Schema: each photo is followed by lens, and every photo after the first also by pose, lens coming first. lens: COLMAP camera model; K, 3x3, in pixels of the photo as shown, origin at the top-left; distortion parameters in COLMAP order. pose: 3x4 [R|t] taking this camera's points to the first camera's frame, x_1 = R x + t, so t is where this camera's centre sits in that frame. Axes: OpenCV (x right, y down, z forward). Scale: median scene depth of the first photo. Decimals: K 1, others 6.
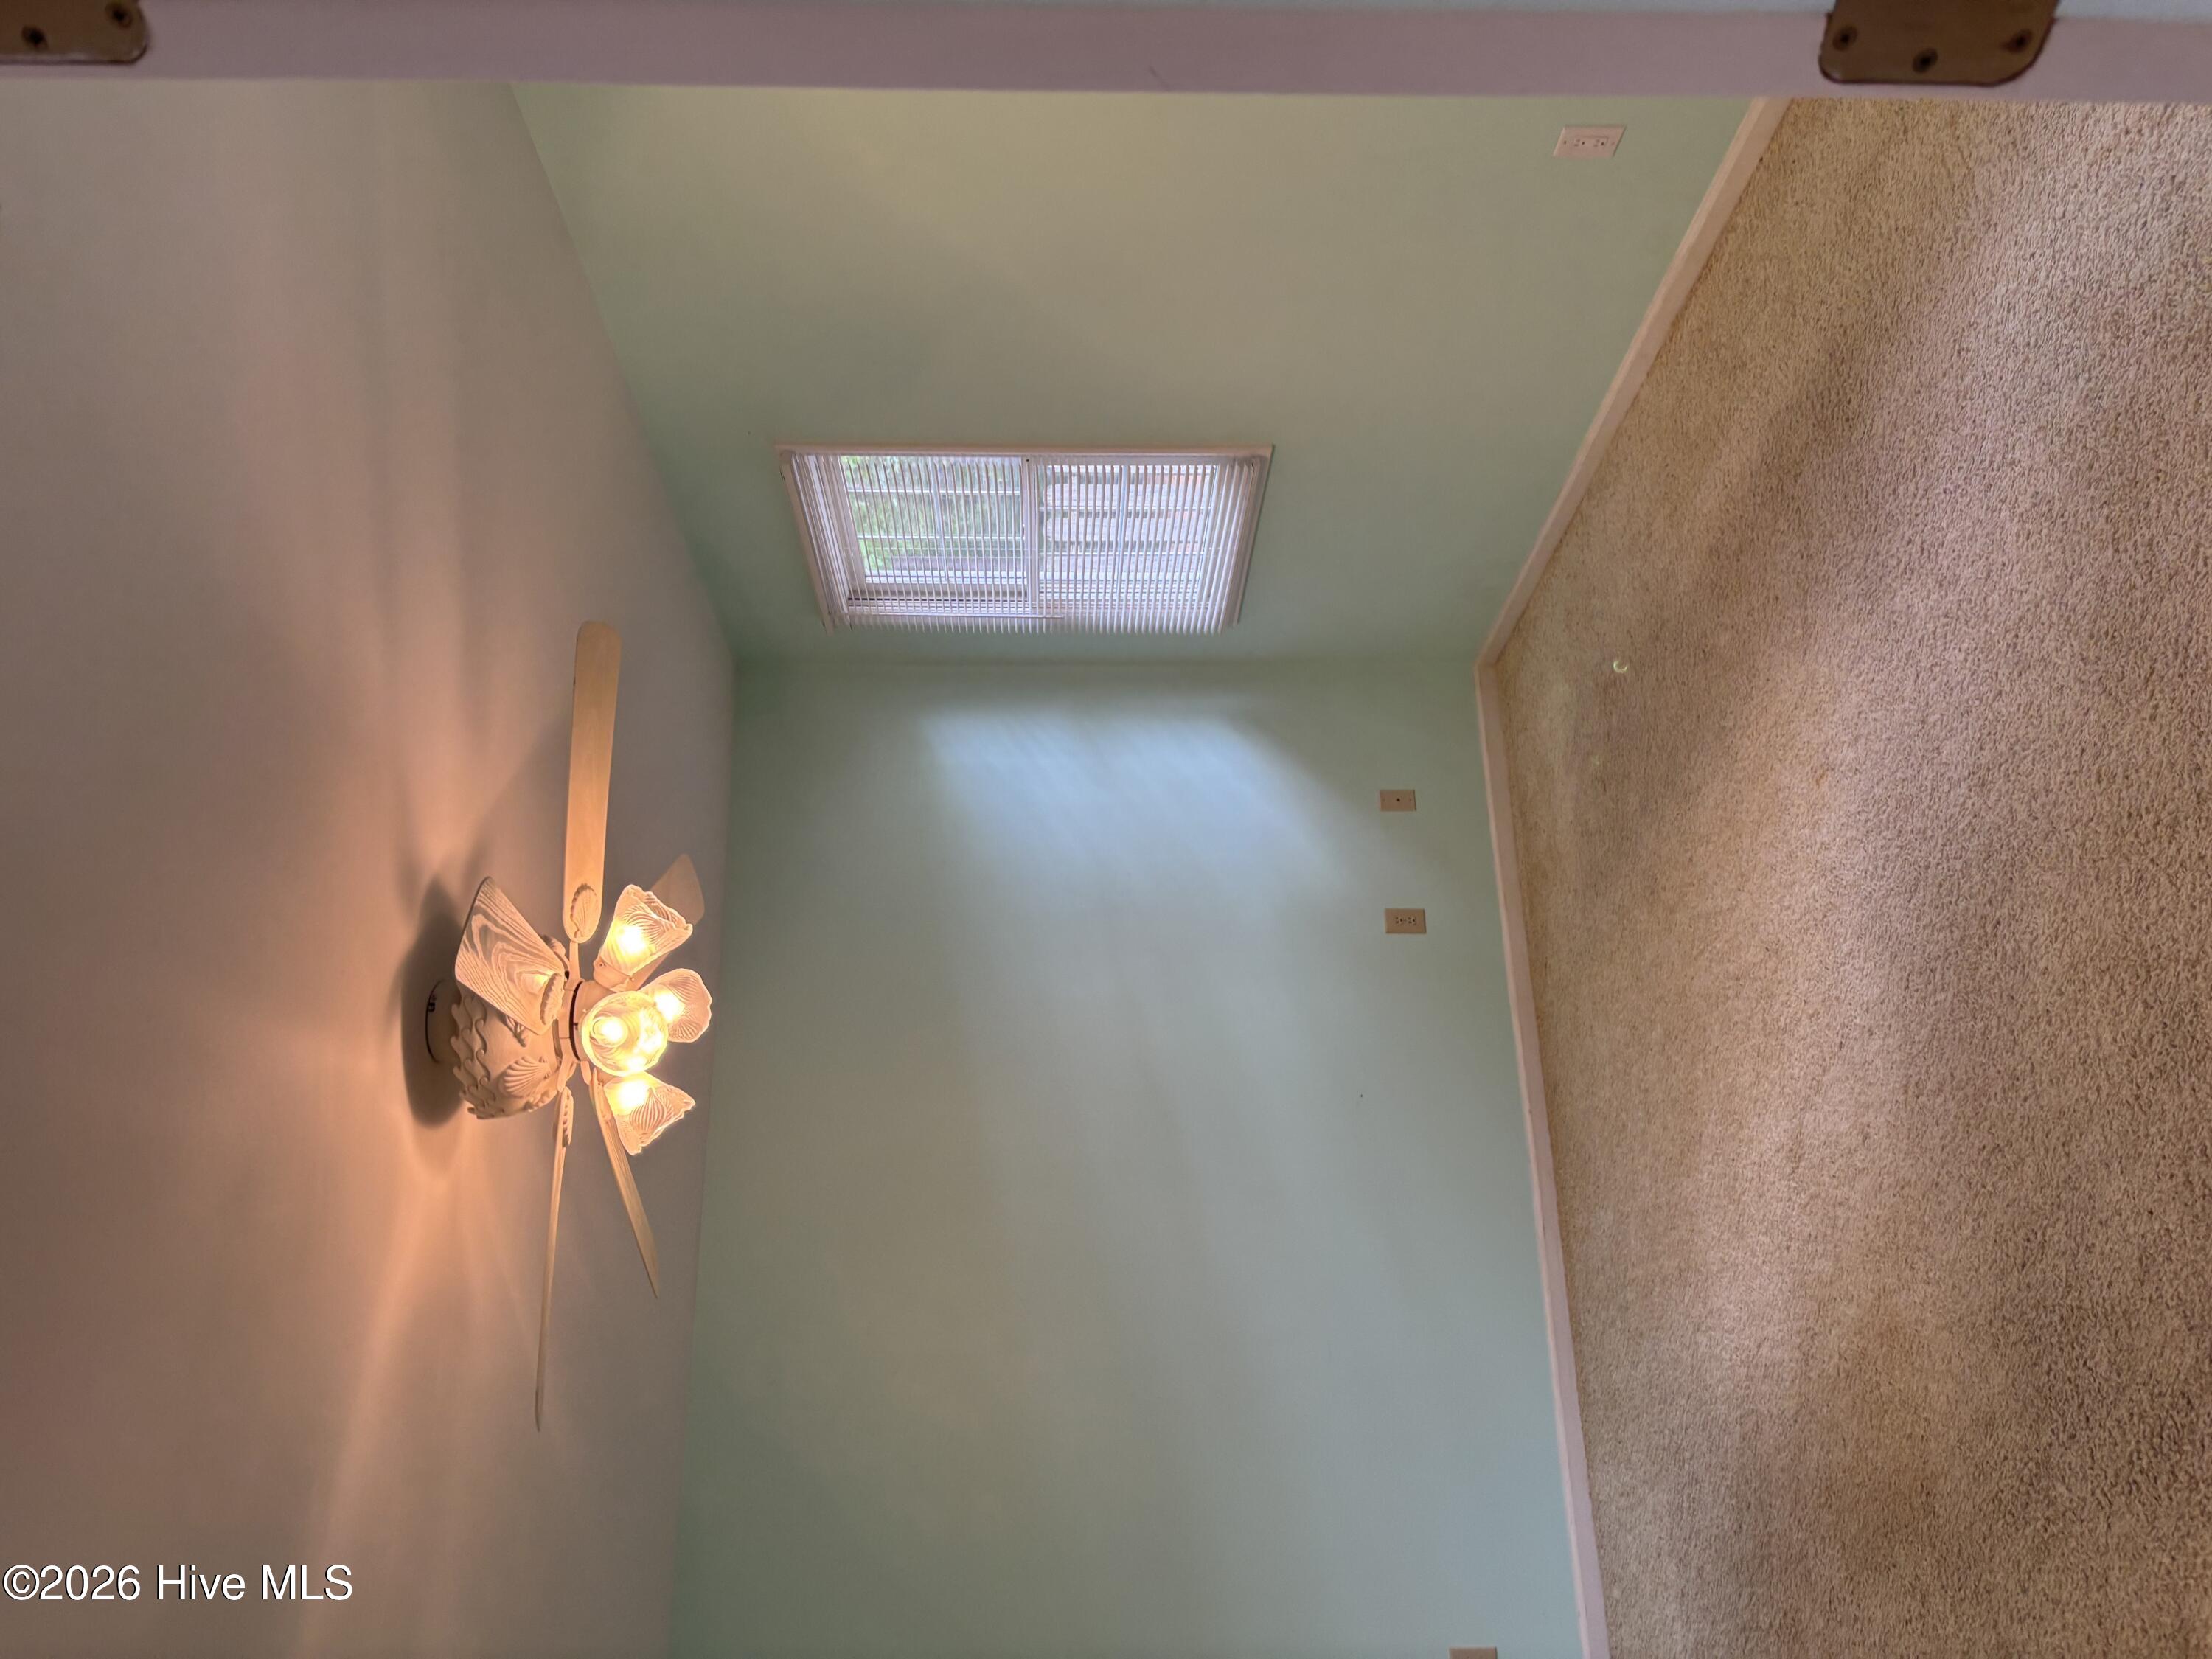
lens RADIAL K [[1651.5, 0, 1144.1], [0, 1651.5, 831.6], [0, 0, 1]] dist [-0.003298, -0.039466]
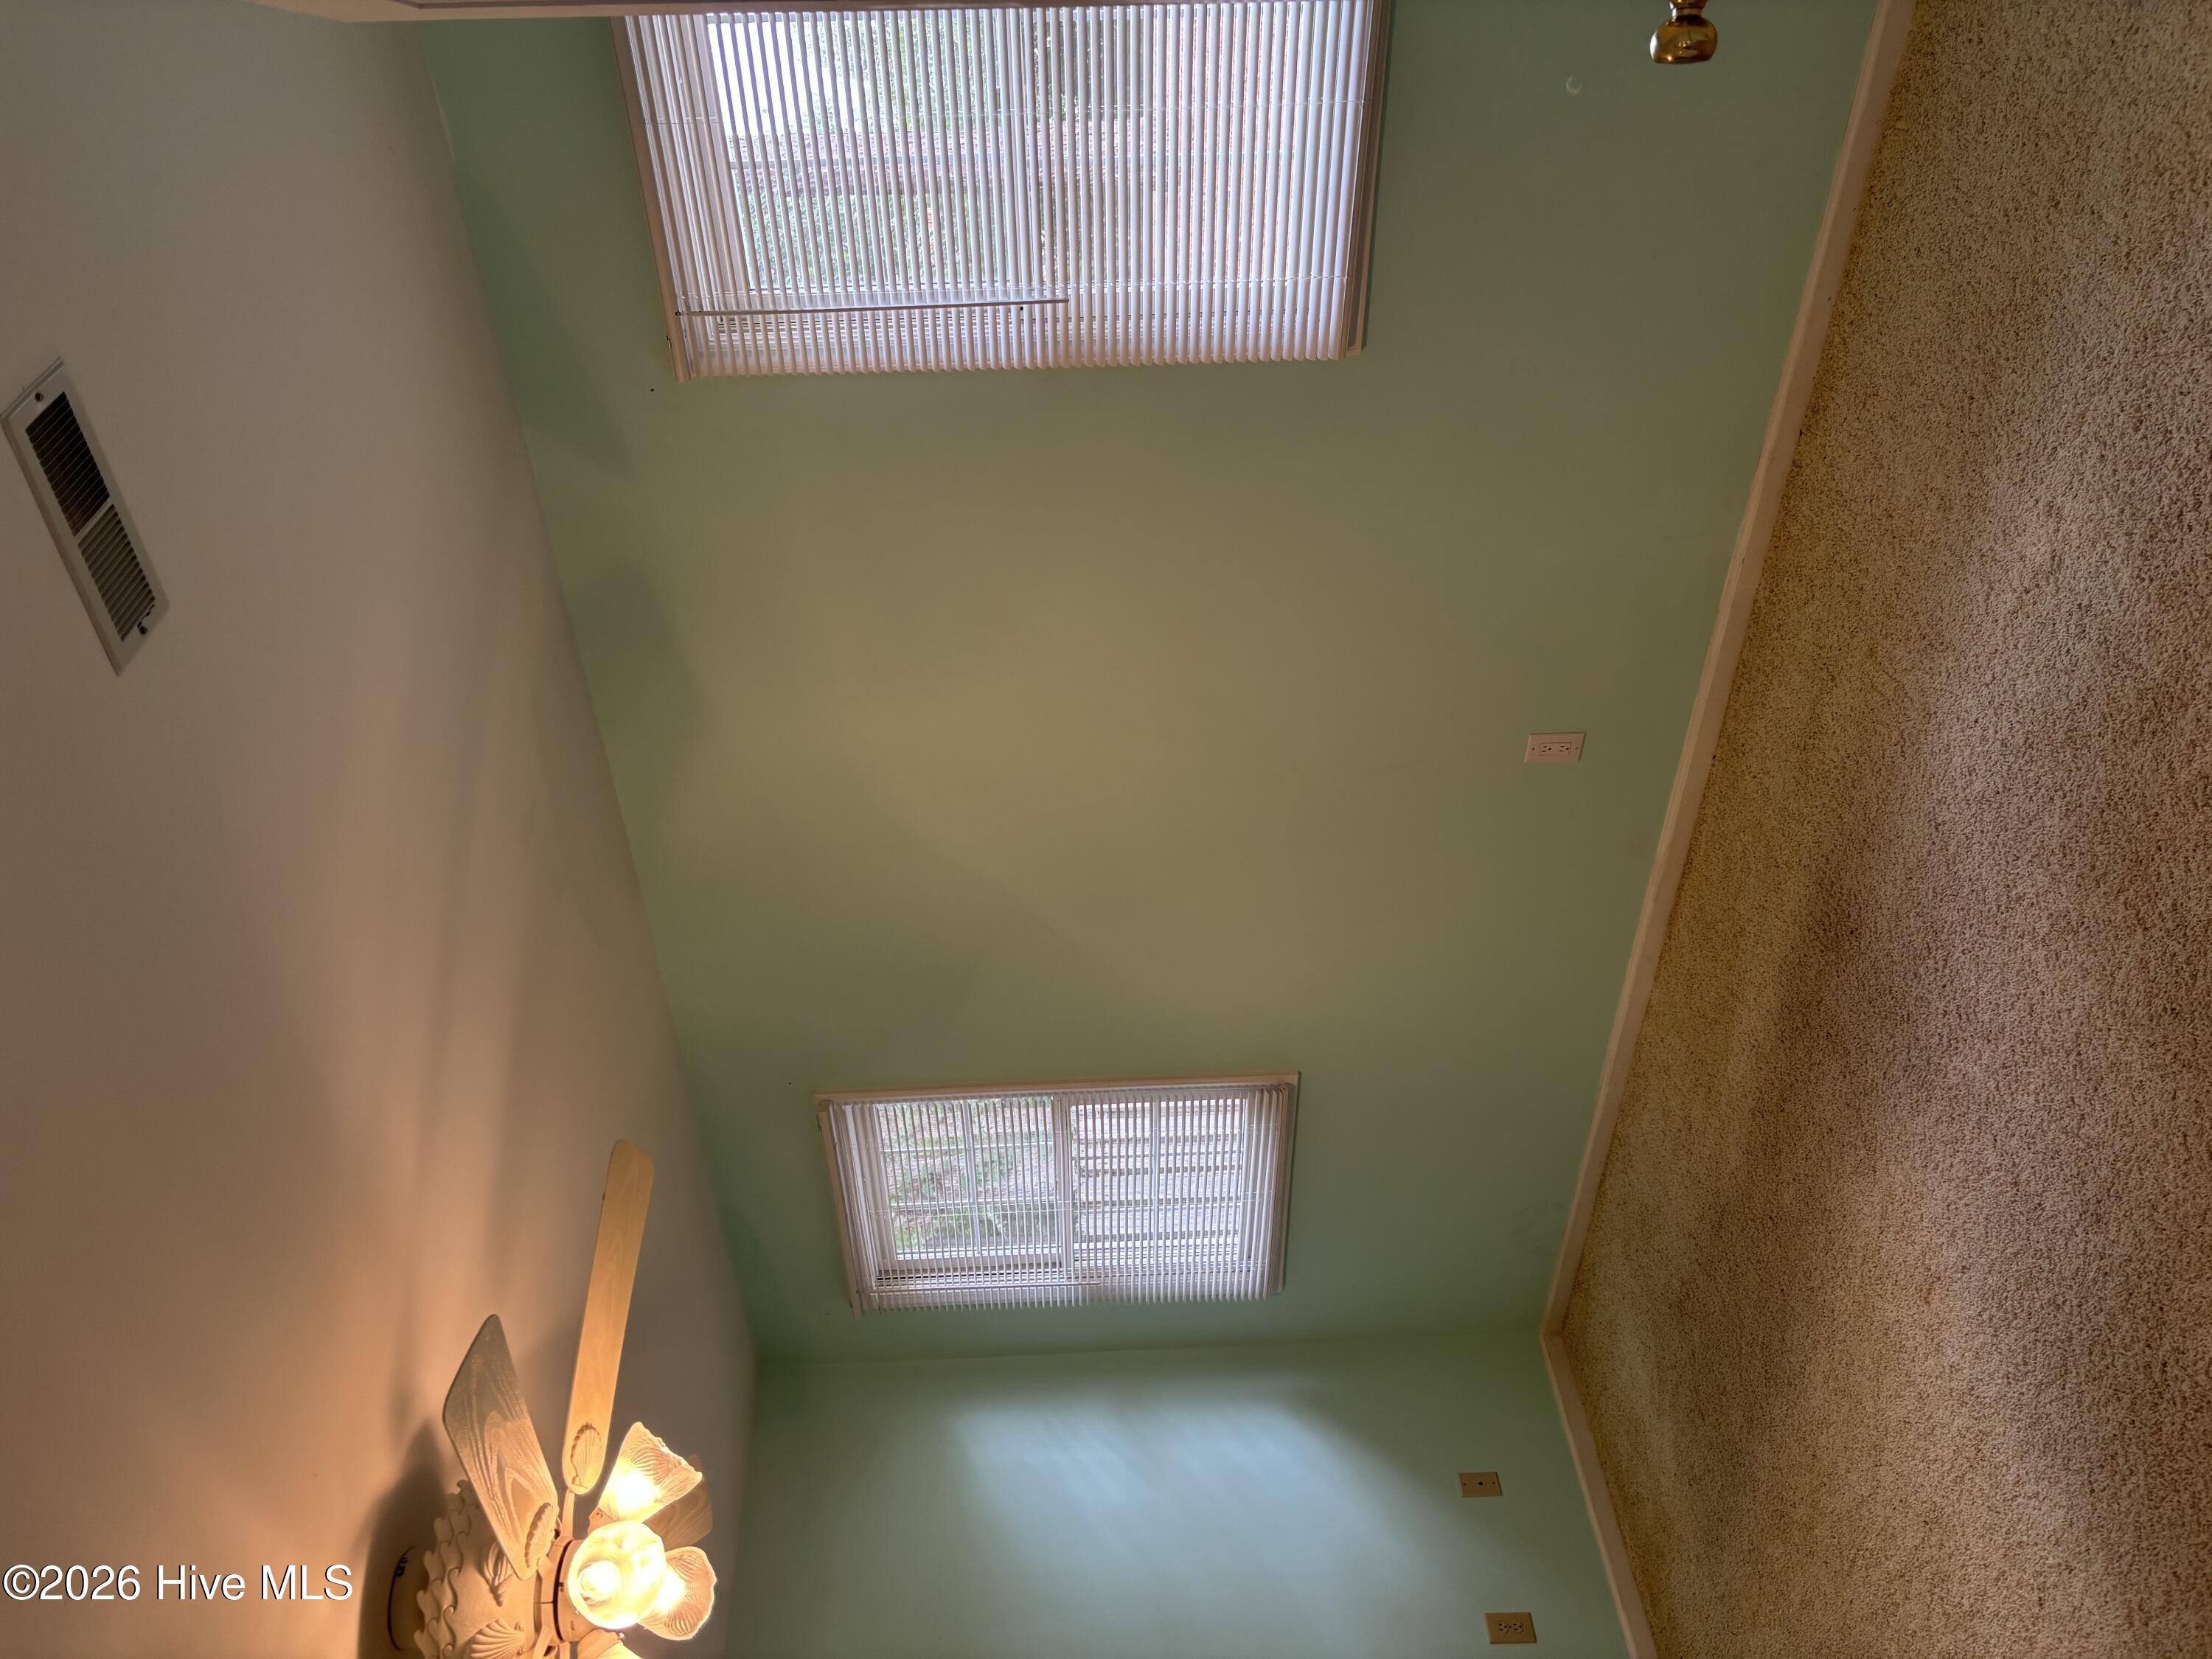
lens RADIAL K [[1659.4, 0, 1110.2], [0, 1659.4, 836.6], [0, 0, 1]] dist [0.009867, -0.039926]
pose [[0.997978, -0.060550, -0.019316, -0.011586], [0.042297, 0.859578, -0.509252, 0.187515], [0.047439, 0.507405, 0.860401, 0.048108]]
